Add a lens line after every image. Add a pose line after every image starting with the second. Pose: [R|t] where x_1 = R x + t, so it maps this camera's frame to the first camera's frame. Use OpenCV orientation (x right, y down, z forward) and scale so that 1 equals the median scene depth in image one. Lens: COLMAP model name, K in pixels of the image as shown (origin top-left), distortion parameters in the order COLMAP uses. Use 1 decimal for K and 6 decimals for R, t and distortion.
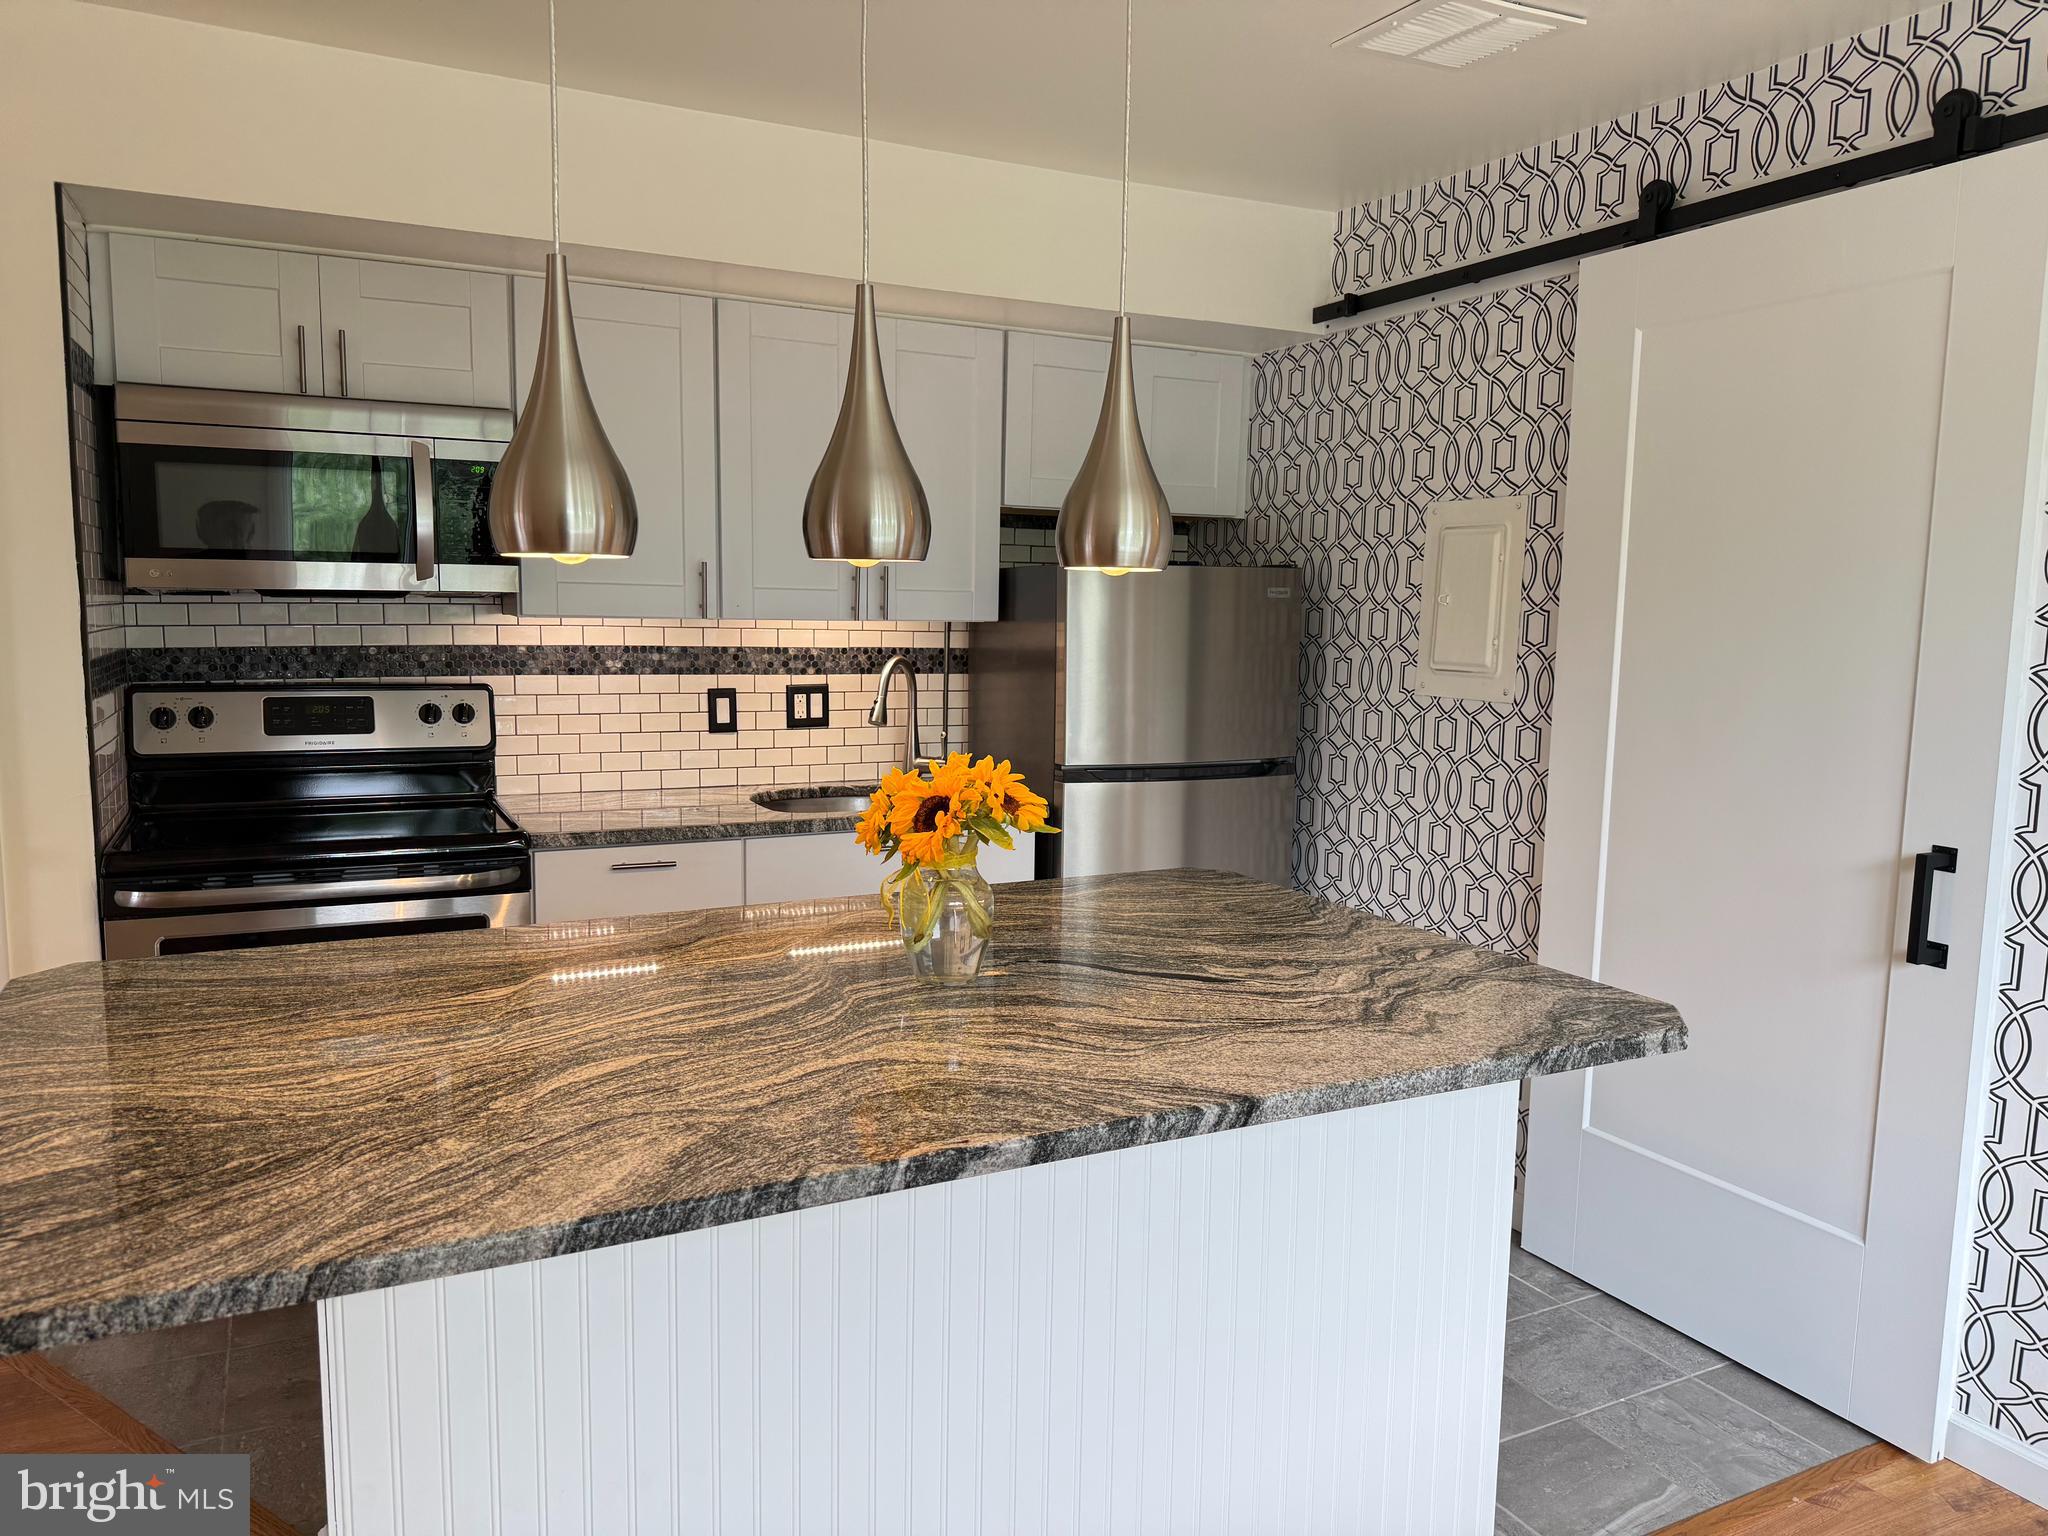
lens RADIAL K [[1437.4, 0, 1016.7], [0, 1437.4, 781.7], [0, 0, 1]] dist [0.073198, -0.097397]
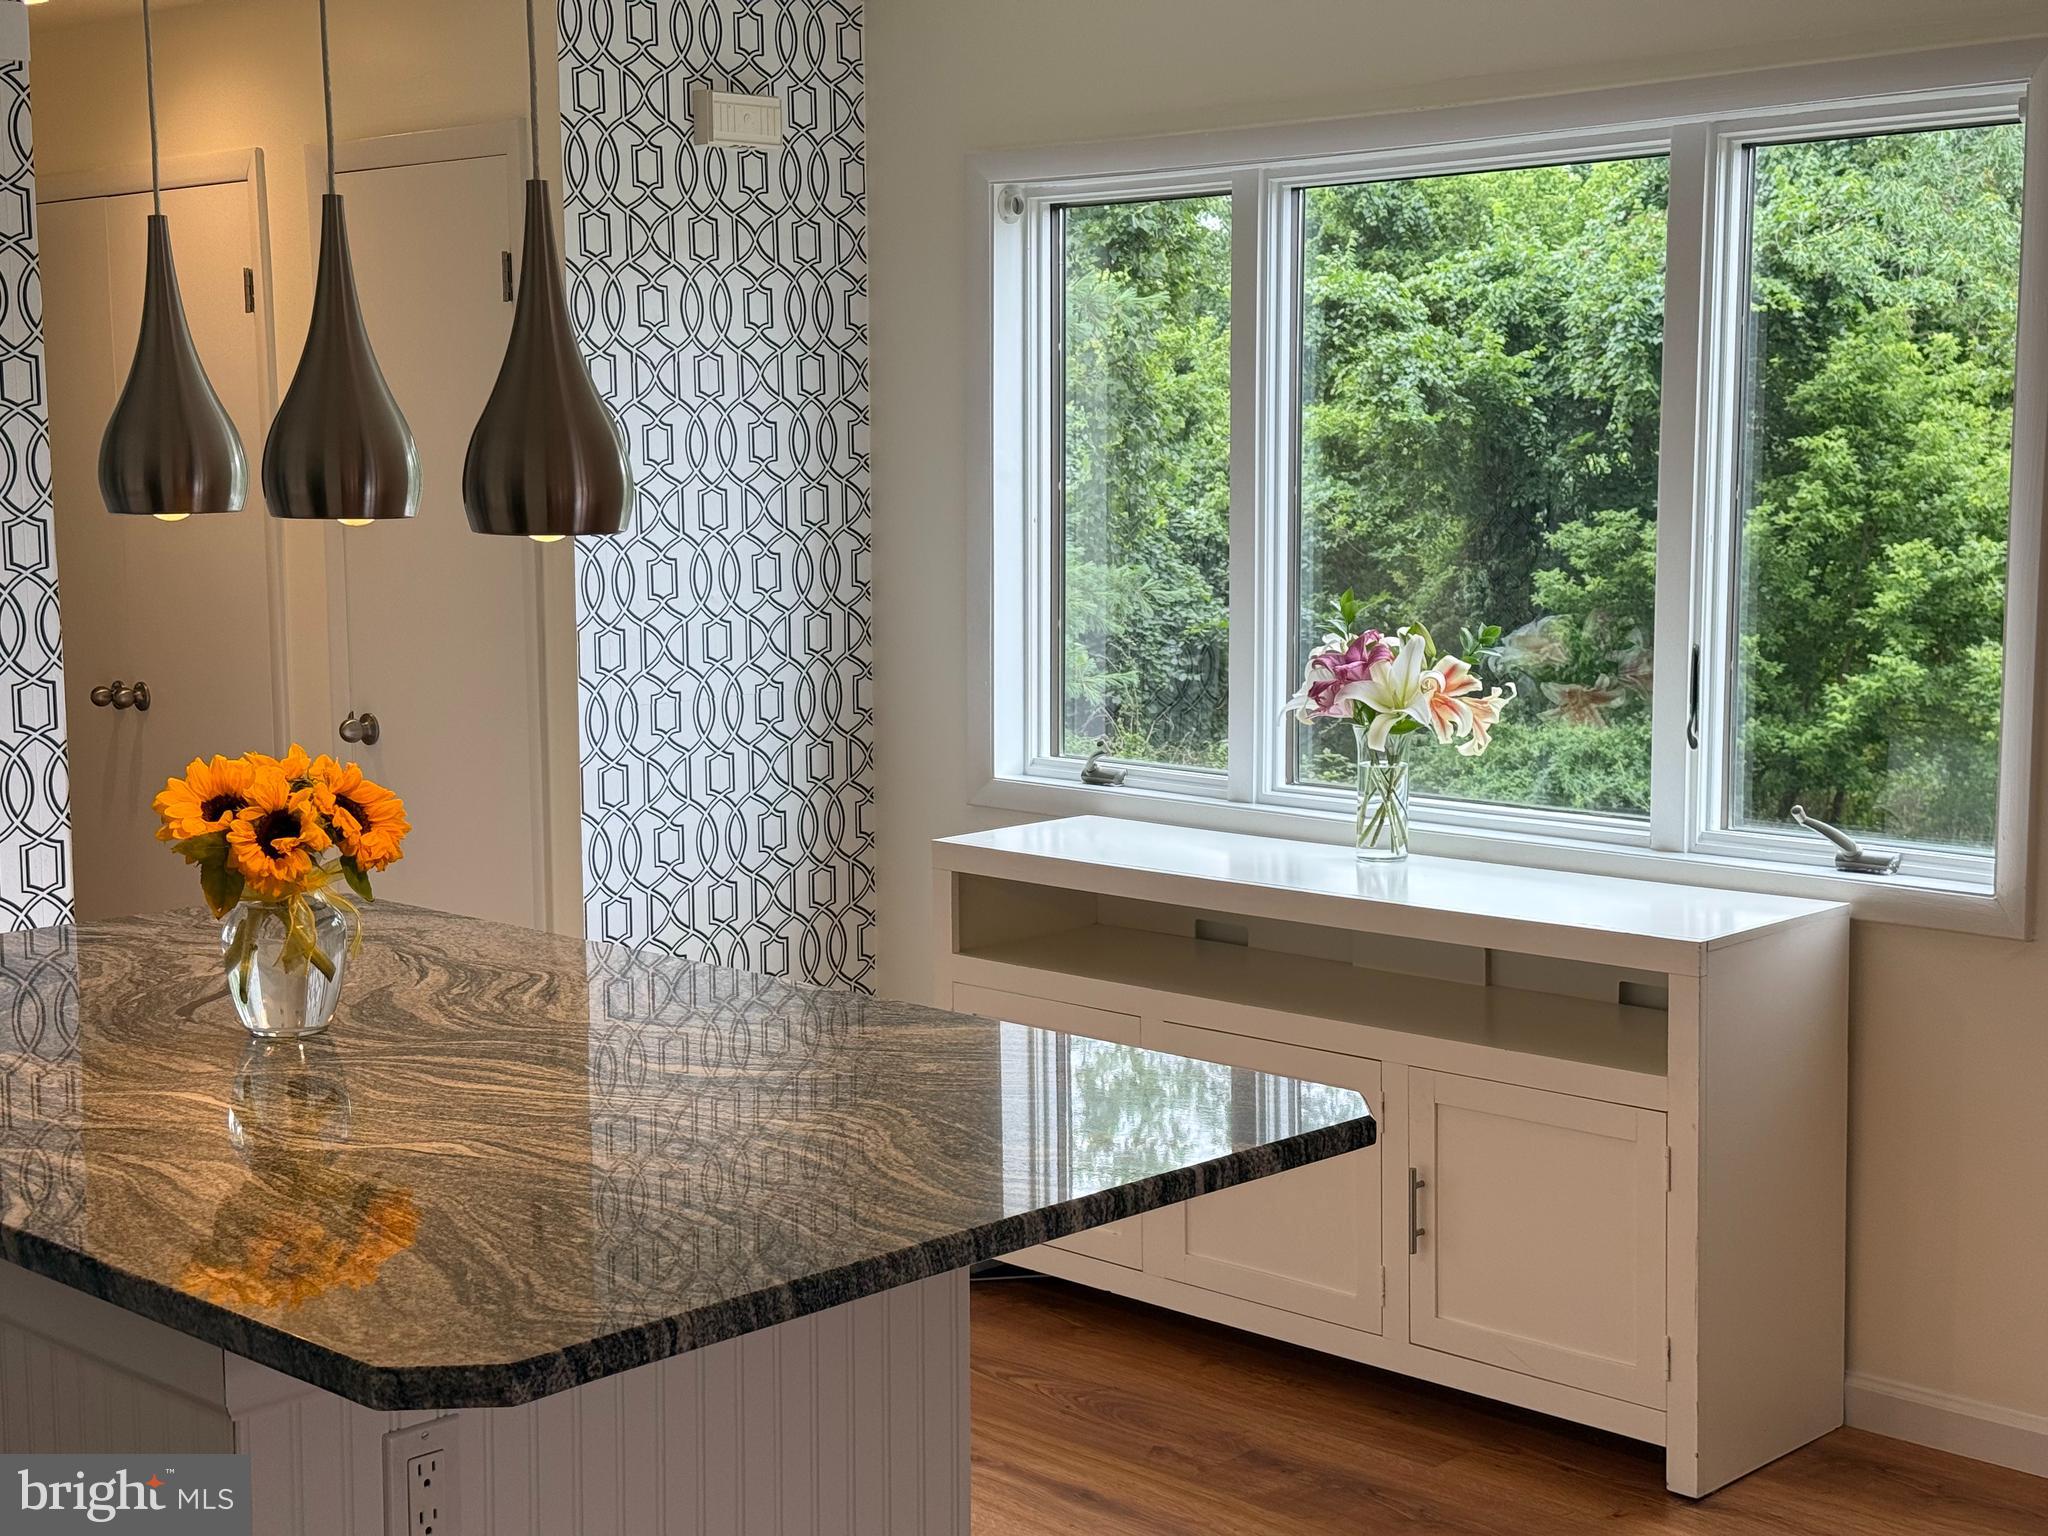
lens RADIAL K [[2842.2, 0, 1036.0], [0, 2842.2, 752.9], [0, 0, 1]] dist [0.091106, 0.000000]
pose [[-0.324753, -0.121112, 0.938012, -1.055564], [0.124583, 0.977648, 0.169362, -0.146870], [-0.937558, 0.171861, -0.302406, 0.675566]]
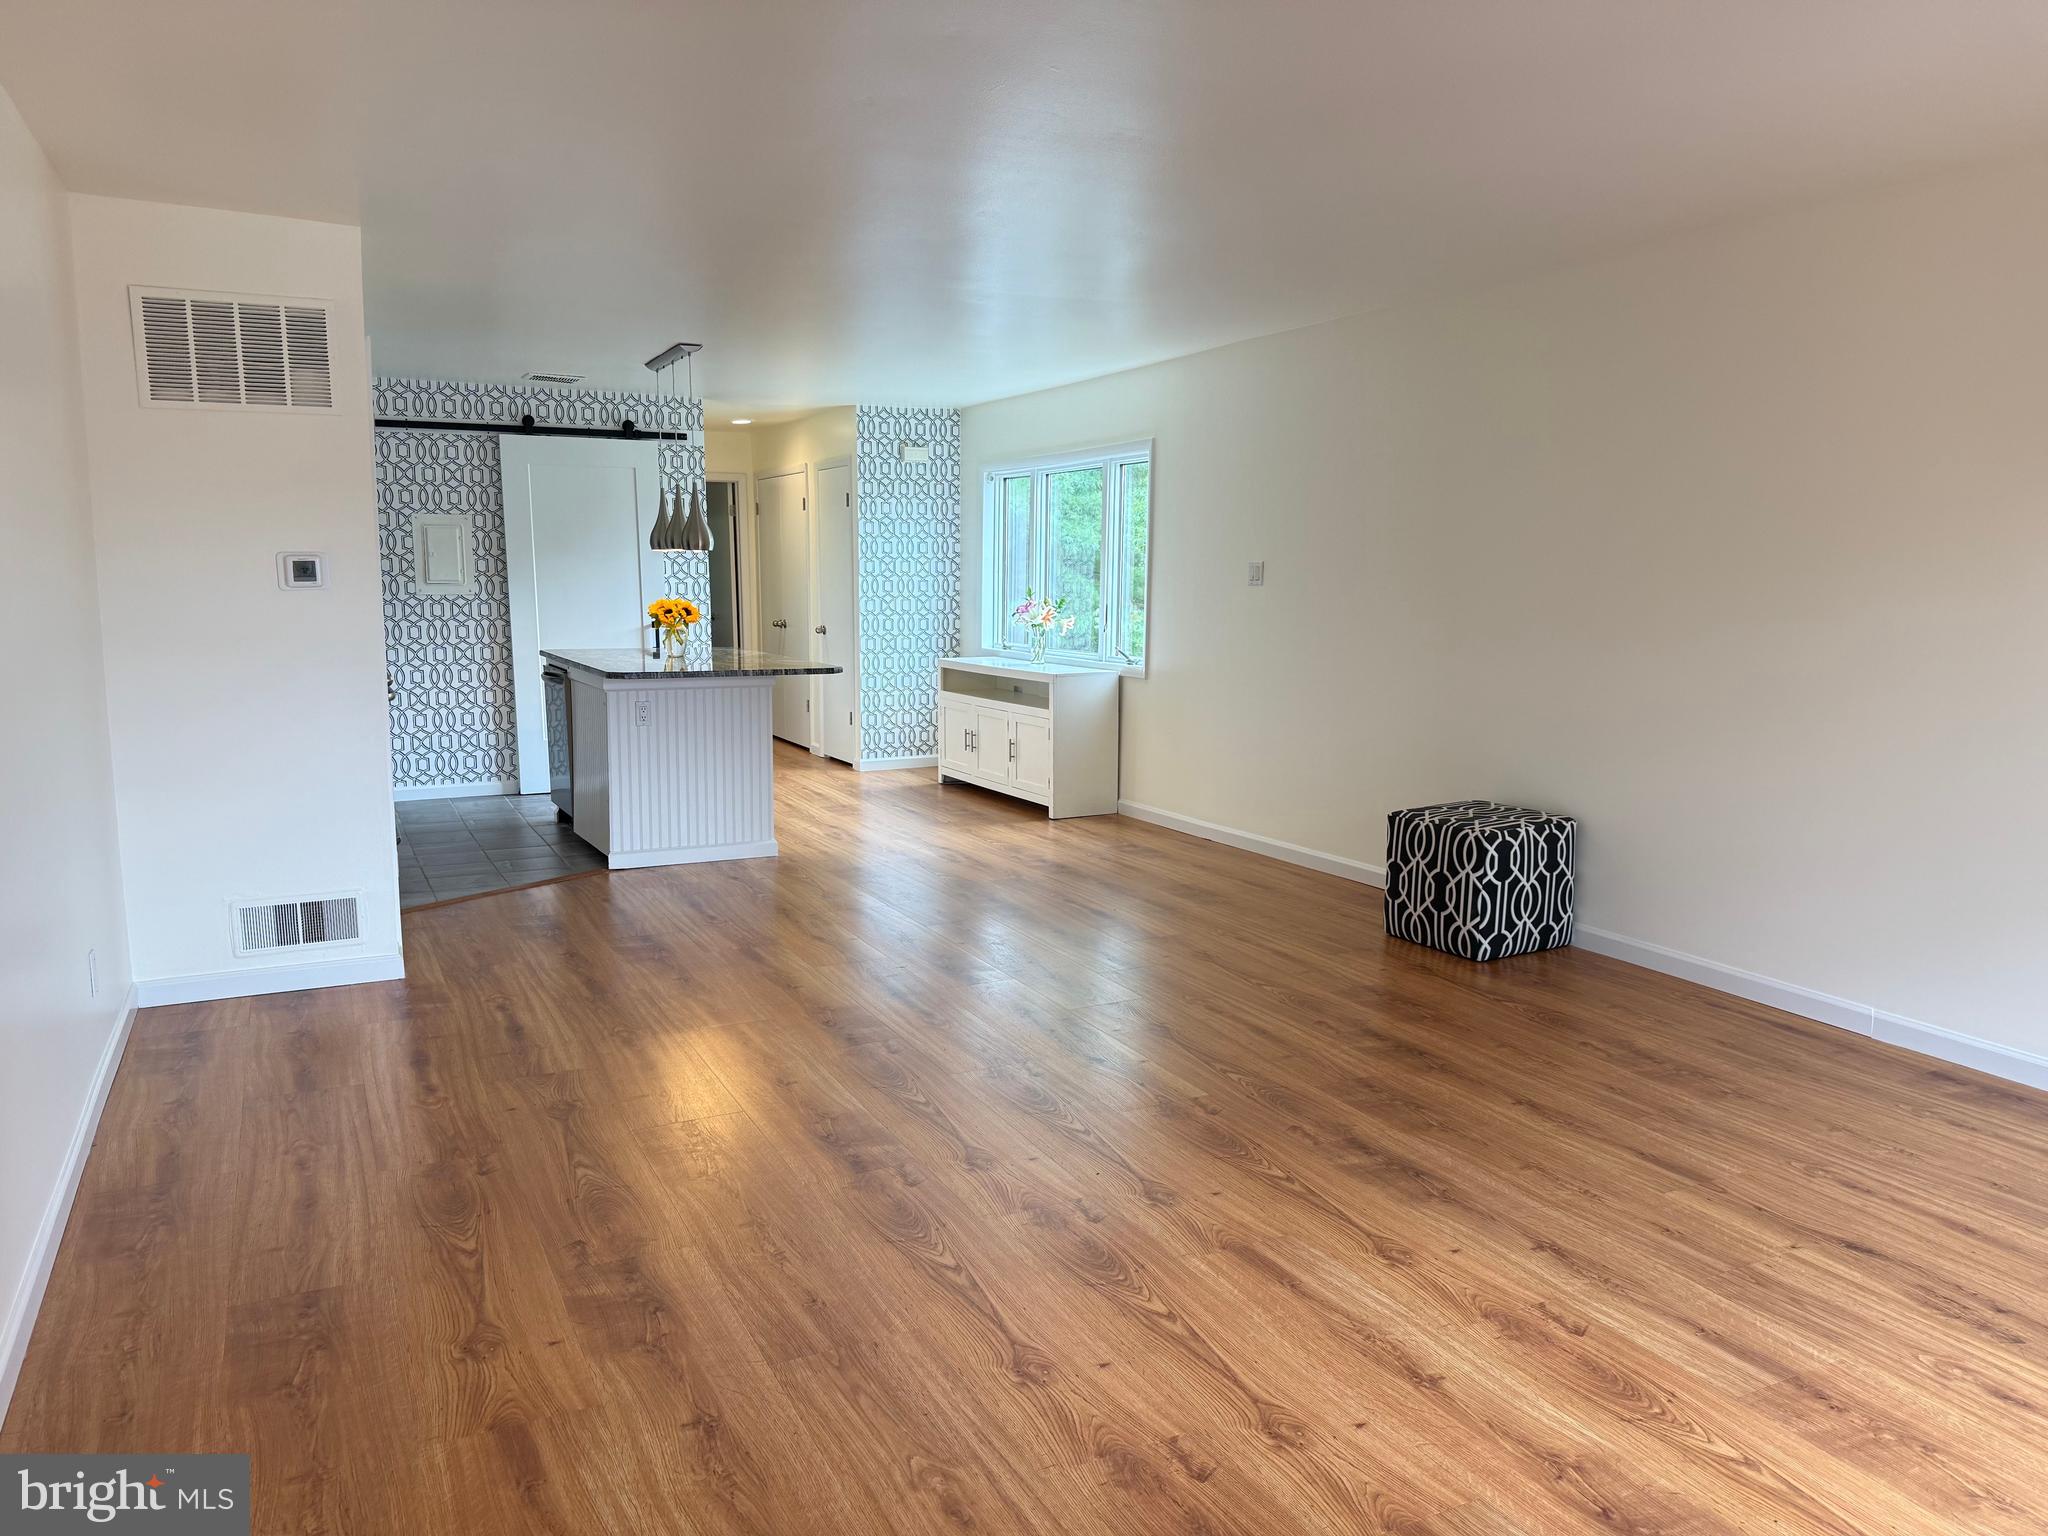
lens RADIAL K [[1437.4, 0, 1056.0], [0, 1437.4, 792.1], [0, 0, 1]] dist [0.073198, -0.097397]
pose [[-0.029564, -0.168112, 0.985325, -2.557643], [0.119696, 0.978067, 0.170465, -0.029644], [-0.992370, 0.122978, -0.008793, 0.031739]]
